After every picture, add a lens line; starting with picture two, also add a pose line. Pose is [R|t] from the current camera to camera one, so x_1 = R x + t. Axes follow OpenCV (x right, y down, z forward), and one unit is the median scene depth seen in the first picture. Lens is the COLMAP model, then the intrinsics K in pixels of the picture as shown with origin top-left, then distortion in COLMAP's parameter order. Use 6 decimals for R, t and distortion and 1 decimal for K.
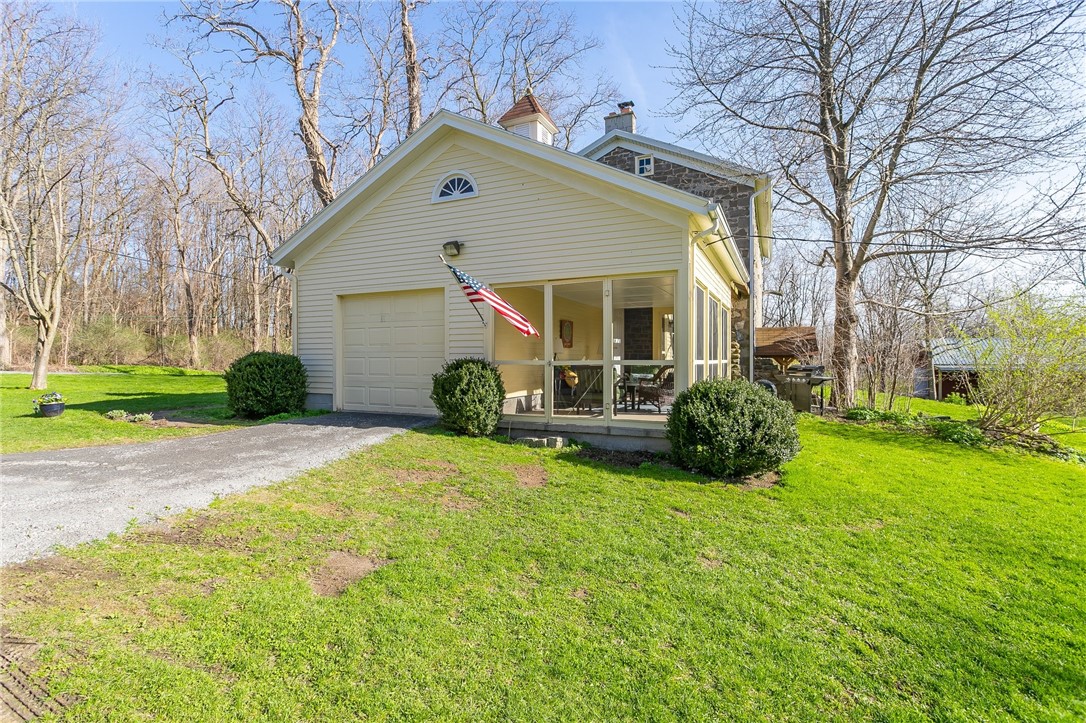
lens RADIAL K [[513.1, 0, 537.9], [0, 513.1, 358.7], [0, 0, 1]] dist [0.009204, -0.000595]
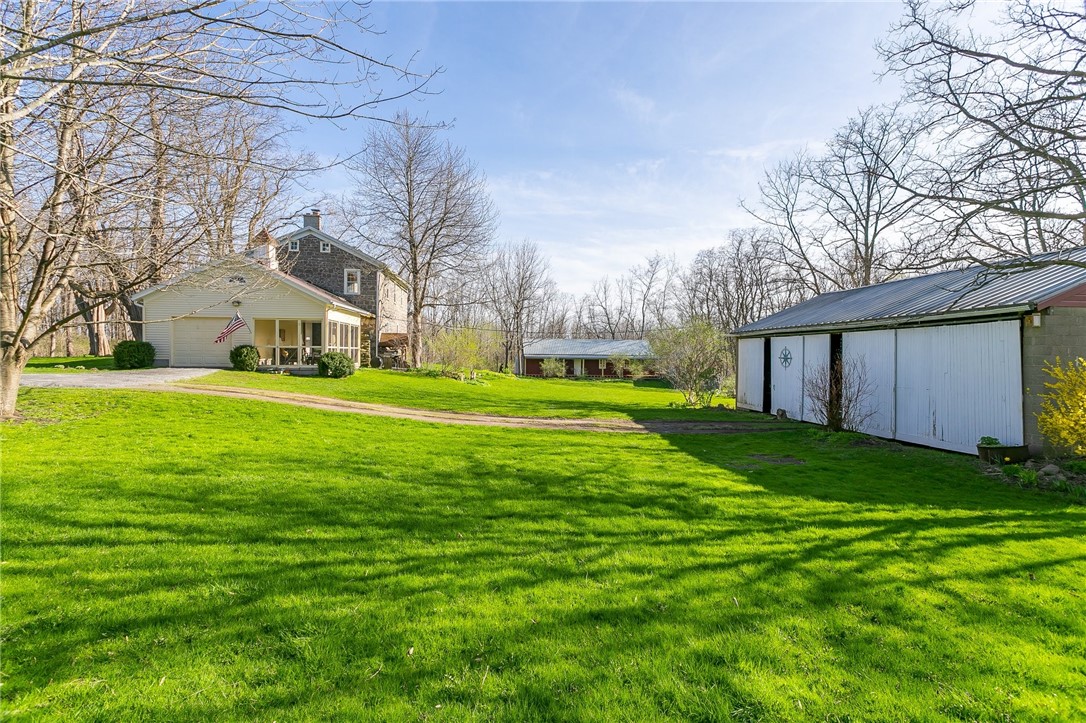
lens RADIAL K [[513.1, 0, 537.9], [0, 513.1, 358.7], [0, 0, 1]] dist [0.009204, -0.000595]
pose [[0.861095, -0.000337, 0.508445, -0.156478], [-0.006858, 0.999901, 0.012278, 0.025810], [-0.508399, -0.014060, 0.861007, -1.897386]]
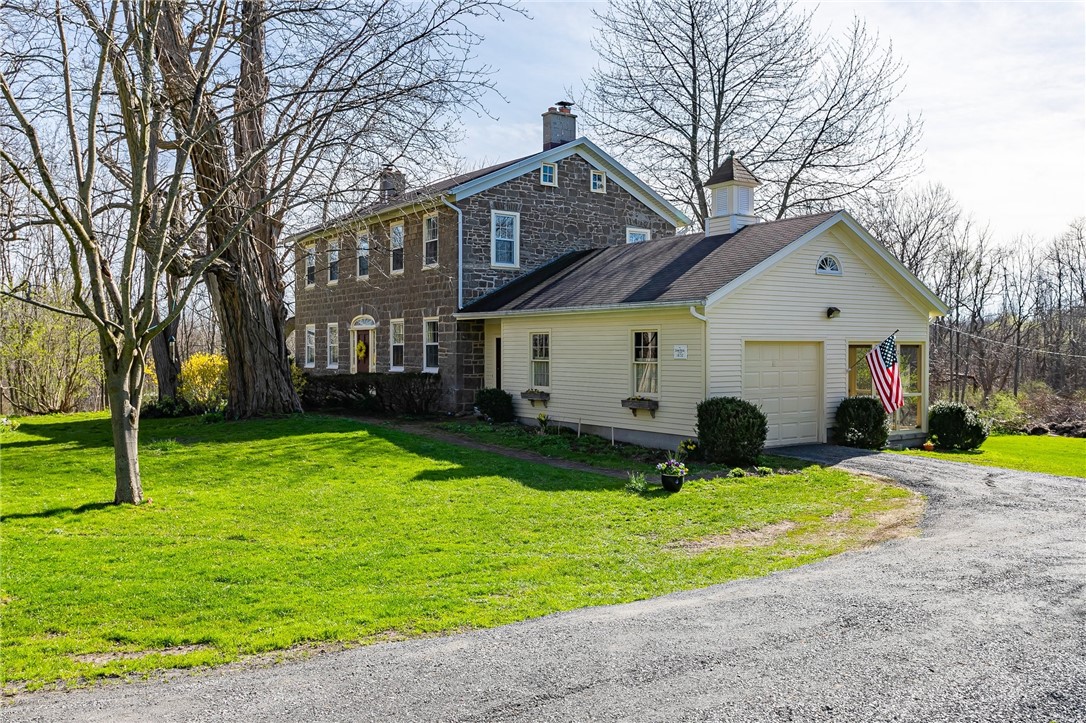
lens RADIAL K [[885.0, 0, 543.0], [0, 885.0, 361.5], [0, 0, 1]] dist [-0.000230, -0.001173]
pose [[0.506566, -0.010494, 0.862137, -2.247307], [0.001239, 0.999934, 0.011443, -0.105941], [-0.862200, -0.004728, 0.506545, 0.448223]]
